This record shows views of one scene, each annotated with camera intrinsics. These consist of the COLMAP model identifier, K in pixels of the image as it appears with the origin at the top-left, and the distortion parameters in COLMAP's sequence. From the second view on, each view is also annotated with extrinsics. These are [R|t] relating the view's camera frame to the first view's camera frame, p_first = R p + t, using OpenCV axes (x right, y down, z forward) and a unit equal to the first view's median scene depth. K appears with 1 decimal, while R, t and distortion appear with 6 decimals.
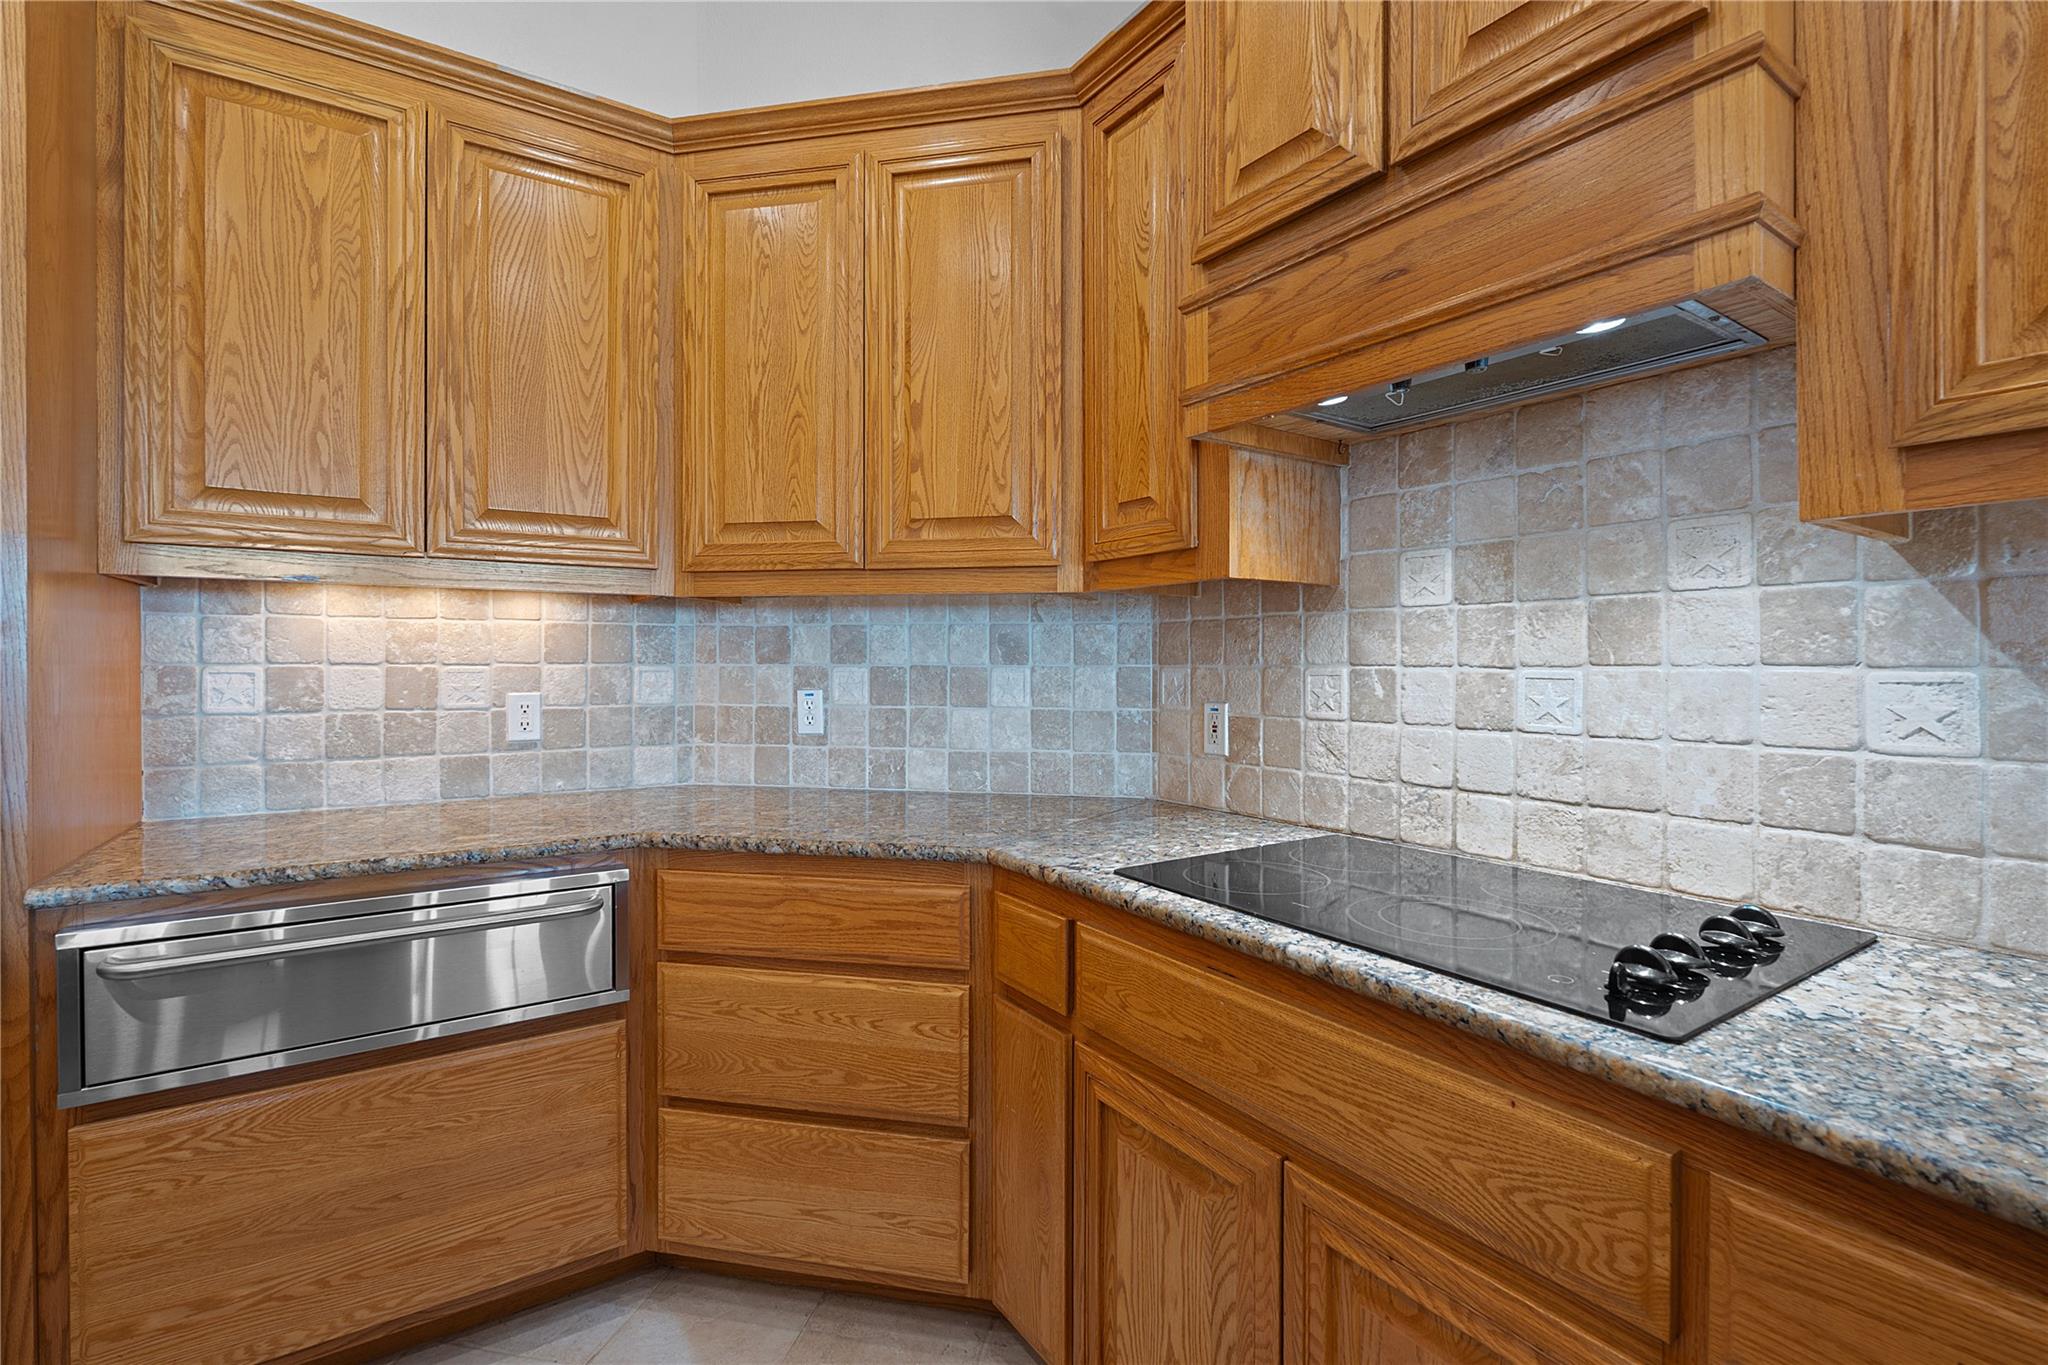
lens RADIAL K [[917.6, 0, 1018.3], [0, 917.6, 659.8], [0, 0, 1]] dist [-0.000118, 0.000109]
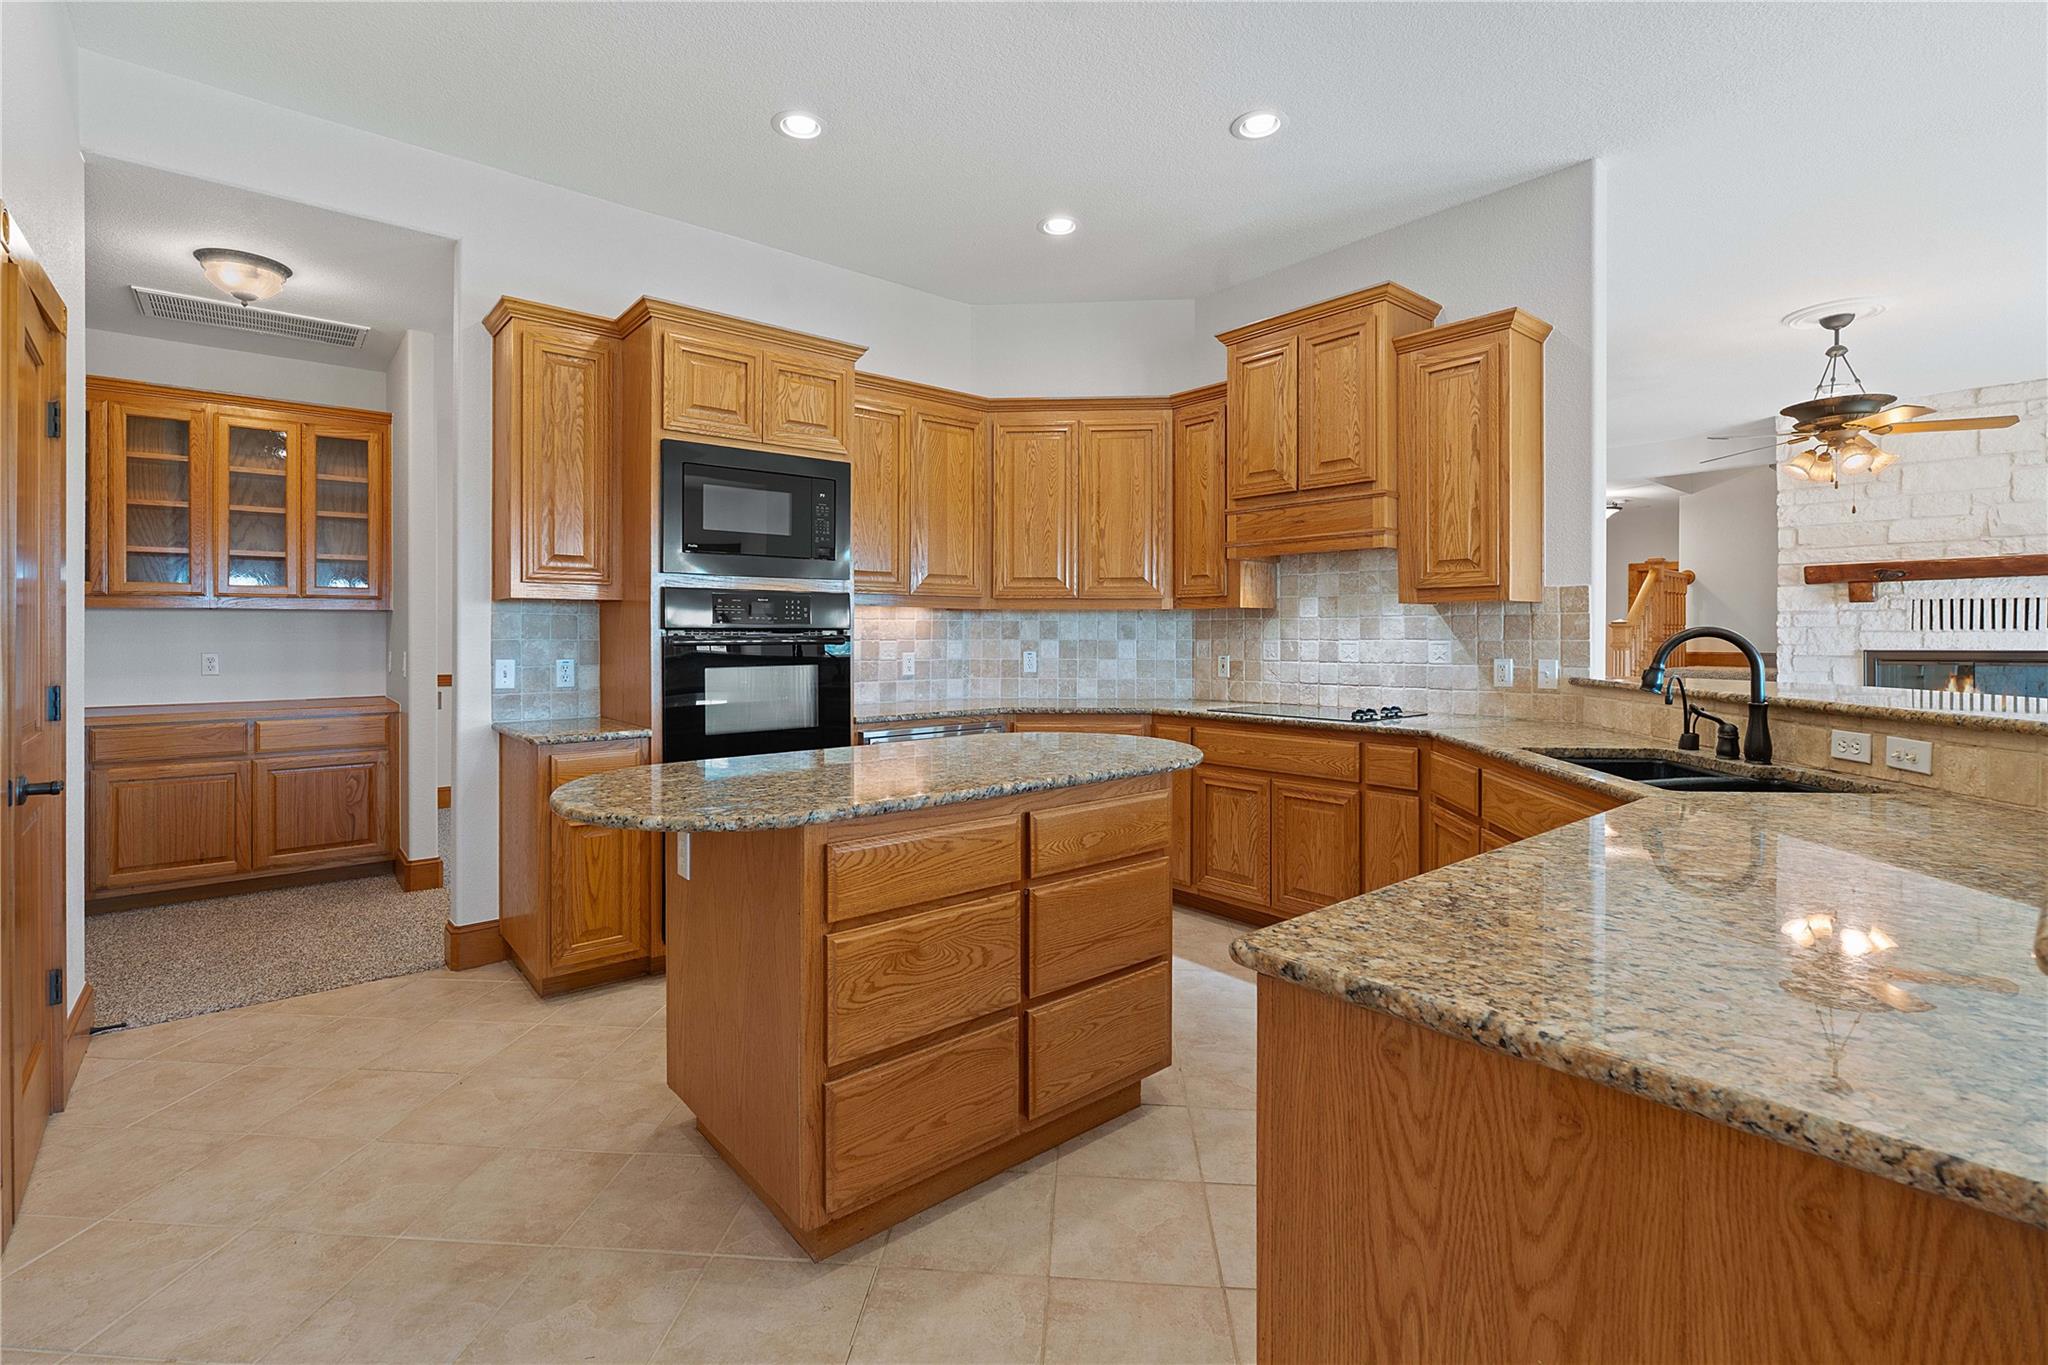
lens RADIAL K [[930.3, 0, 1021.7], [0, 930.3, 636.4], [0, 0, 1]] dist [-0.000452, -0.000260]
pose [[0.992253, -0.001934, 0.124216, -0.623898], [0.001529, 0.999993, 0.003358, -0.011275], [-0.124222, -0.003142, 0.992249, -1.369955]]
